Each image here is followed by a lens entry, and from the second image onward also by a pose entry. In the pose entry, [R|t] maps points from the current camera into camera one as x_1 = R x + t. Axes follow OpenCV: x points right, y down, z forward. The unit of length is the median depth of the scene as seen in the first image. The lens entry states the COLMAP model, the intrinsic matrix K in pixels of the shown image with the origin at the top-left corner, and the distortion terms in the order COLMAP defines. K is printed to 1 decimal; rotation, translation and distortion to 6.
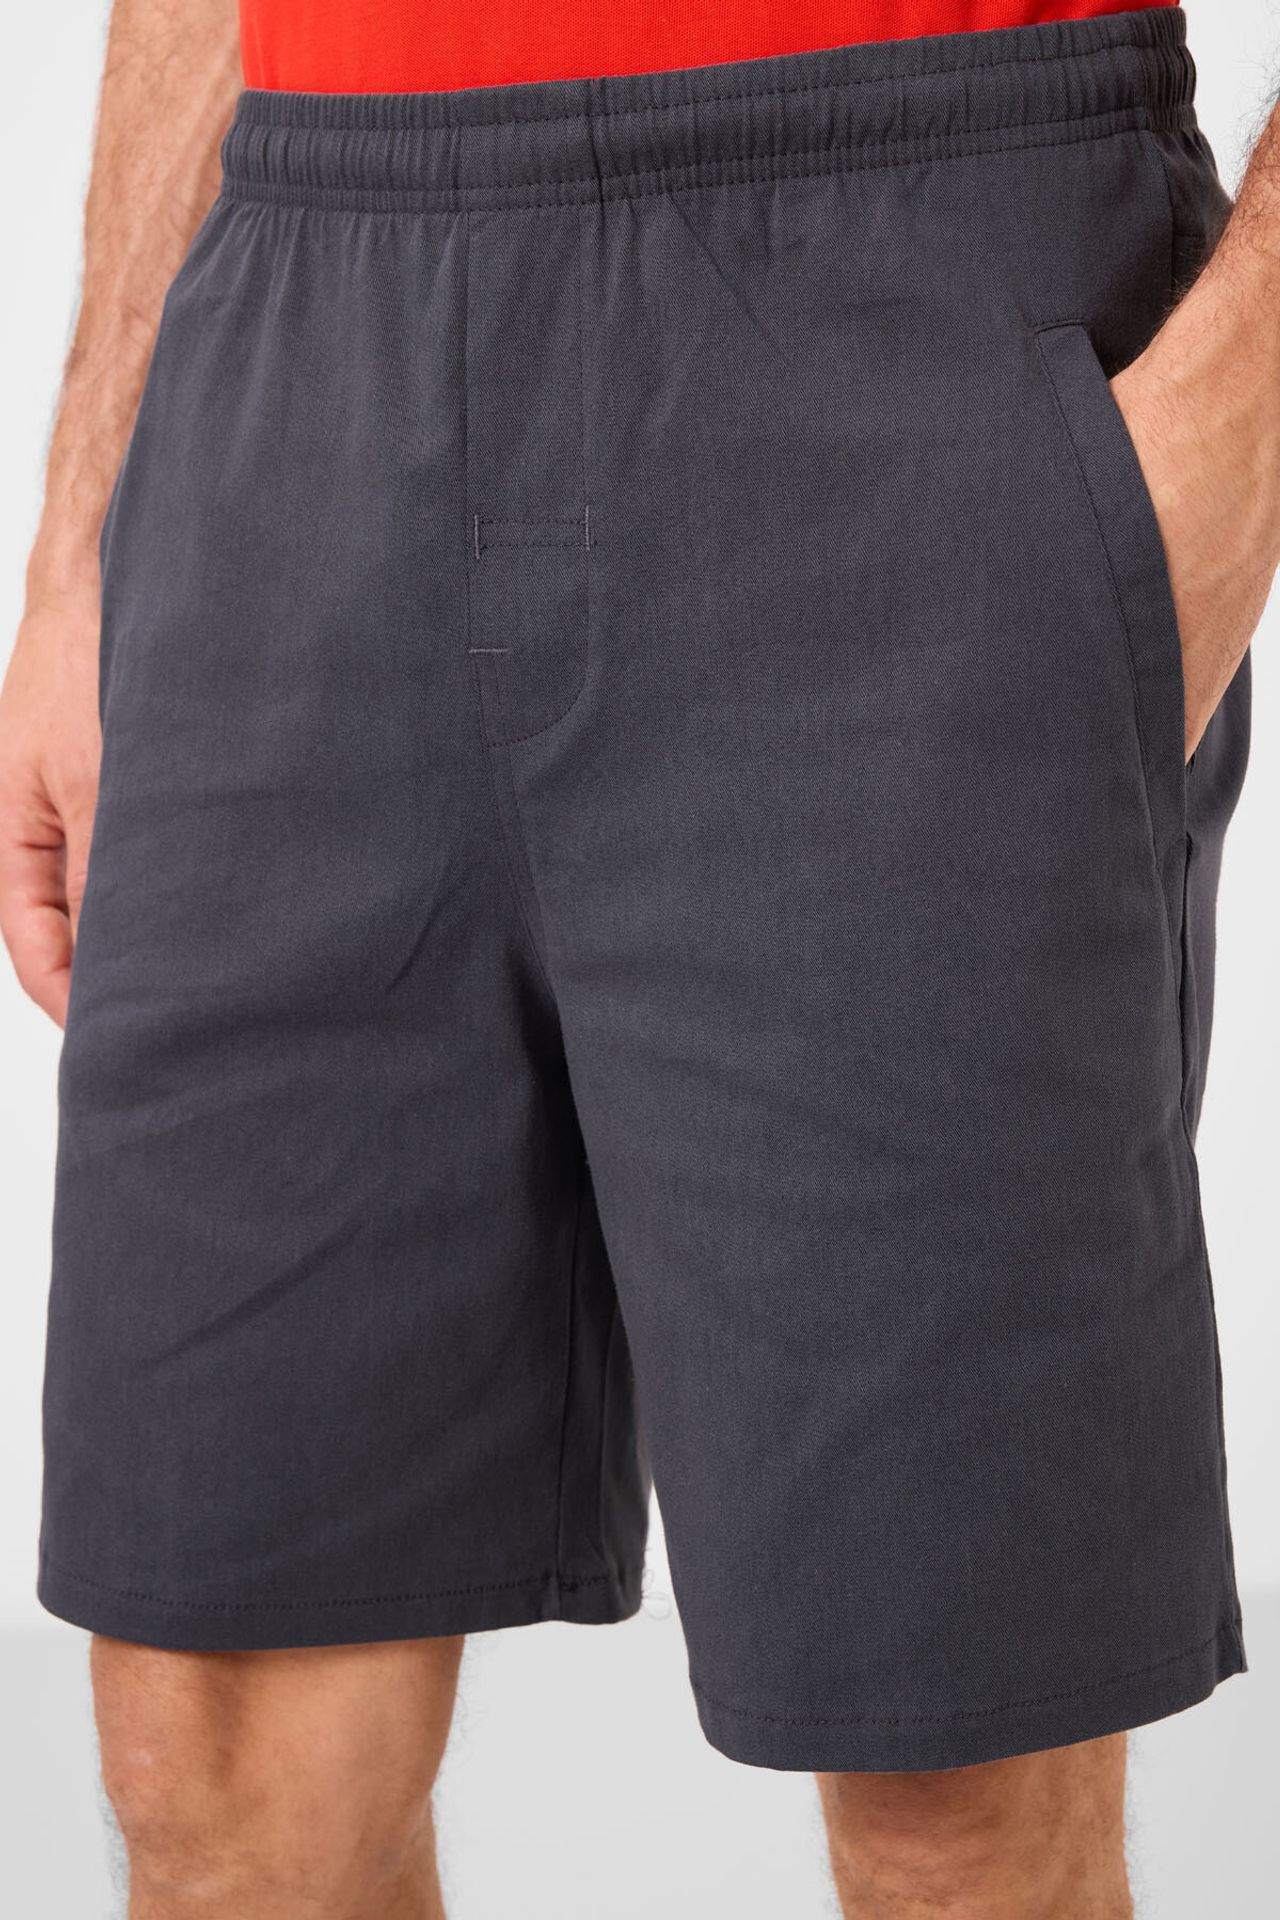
lens RADIAL K [[4127.7, 0, 639.4], [0, 4127.7, 991.5], [0, 0, 1]] dist [0.163746, 0.048601]
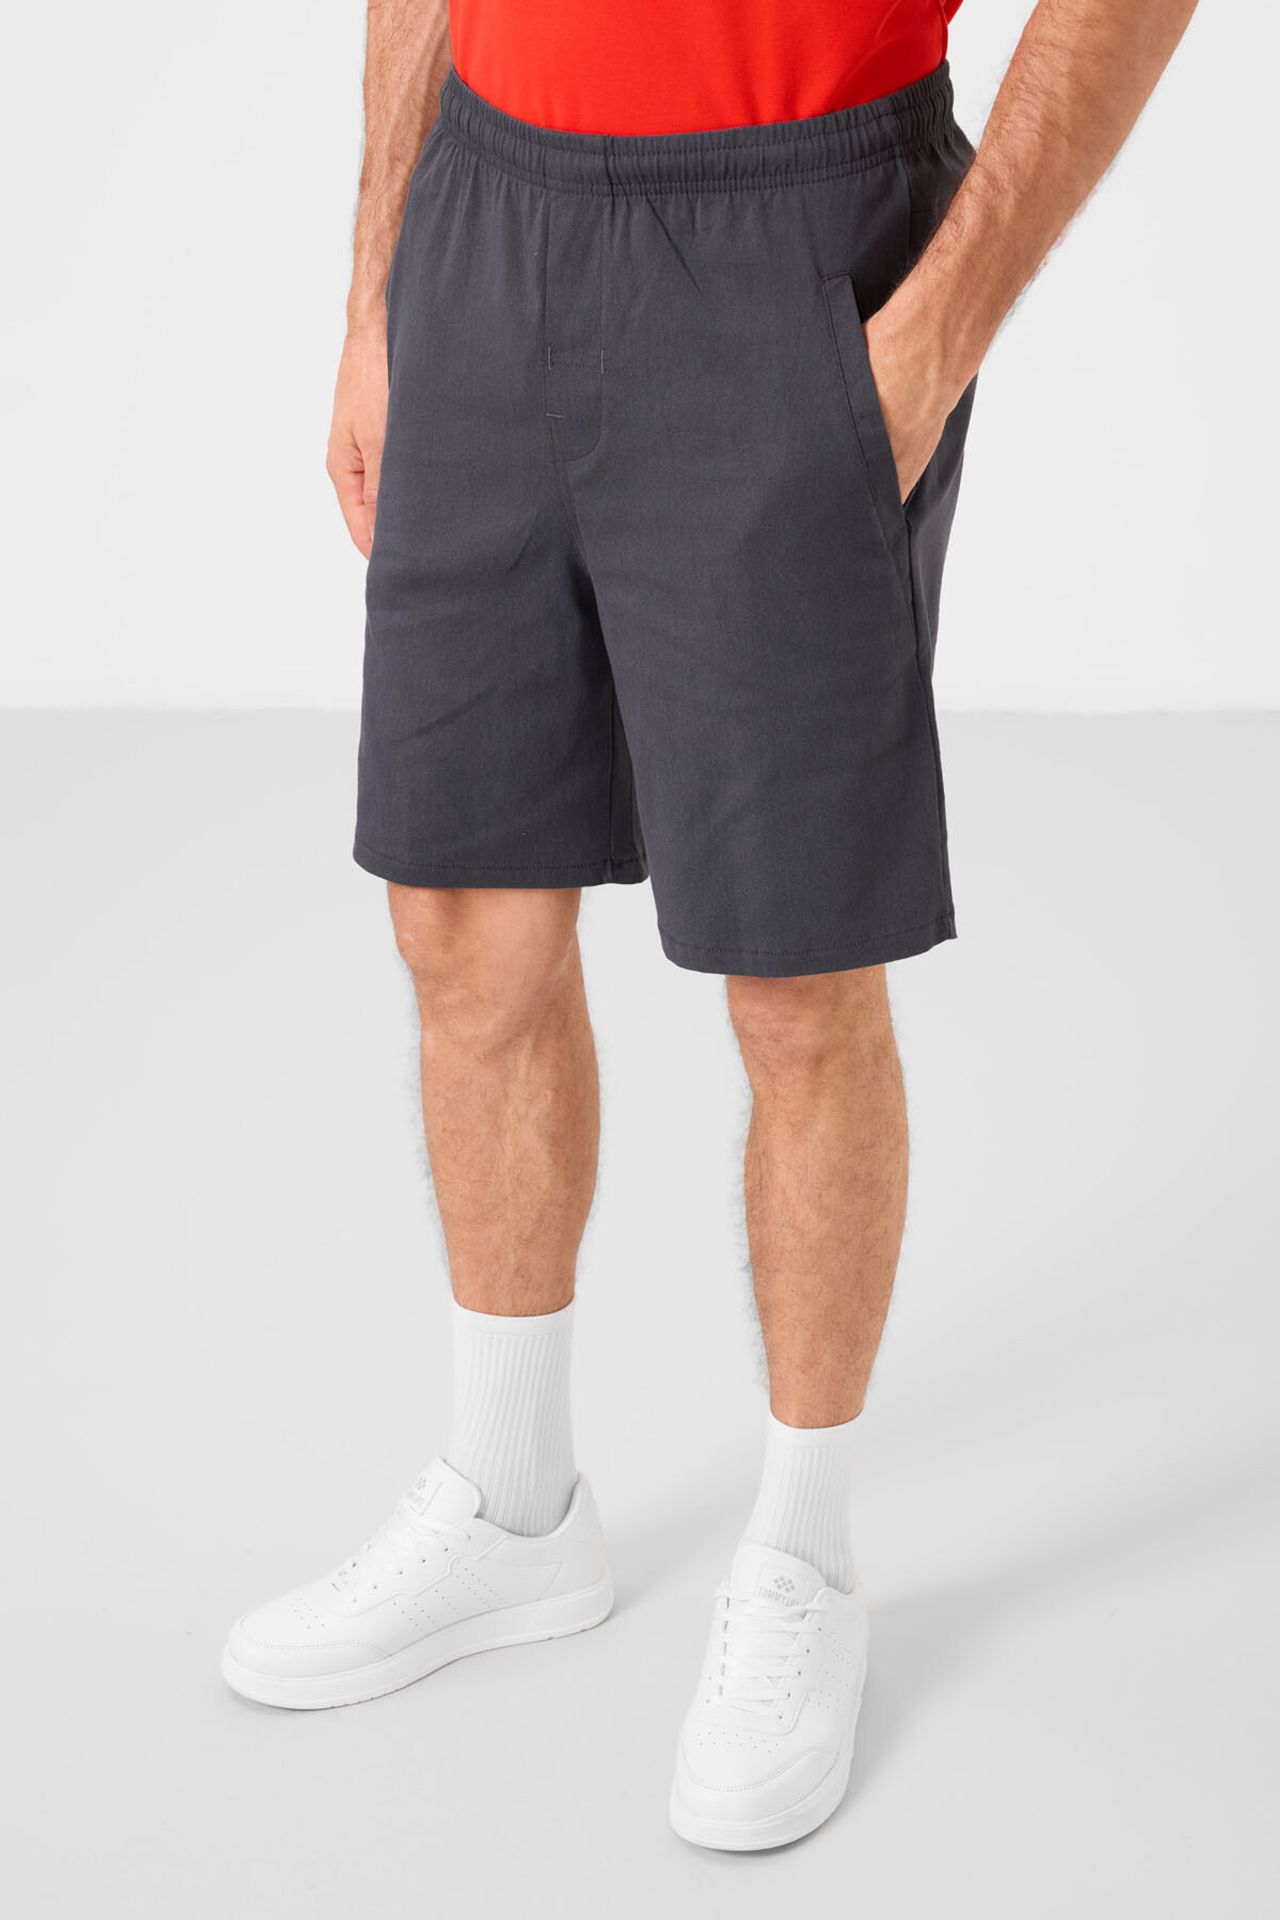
lens RADIAL K [[4127.7, 0, 639.4], [0, 4127.7, 991.5], [0, 0, 1]] dist [0.163746, 0.048601]
pose [[0.992360, 0.055223, -0.110324, 0.237192], [-0.028491, 0.972636, 0.230580, -0.273826], [0.120039, -0.225675, 0.966779, -0.967459]]
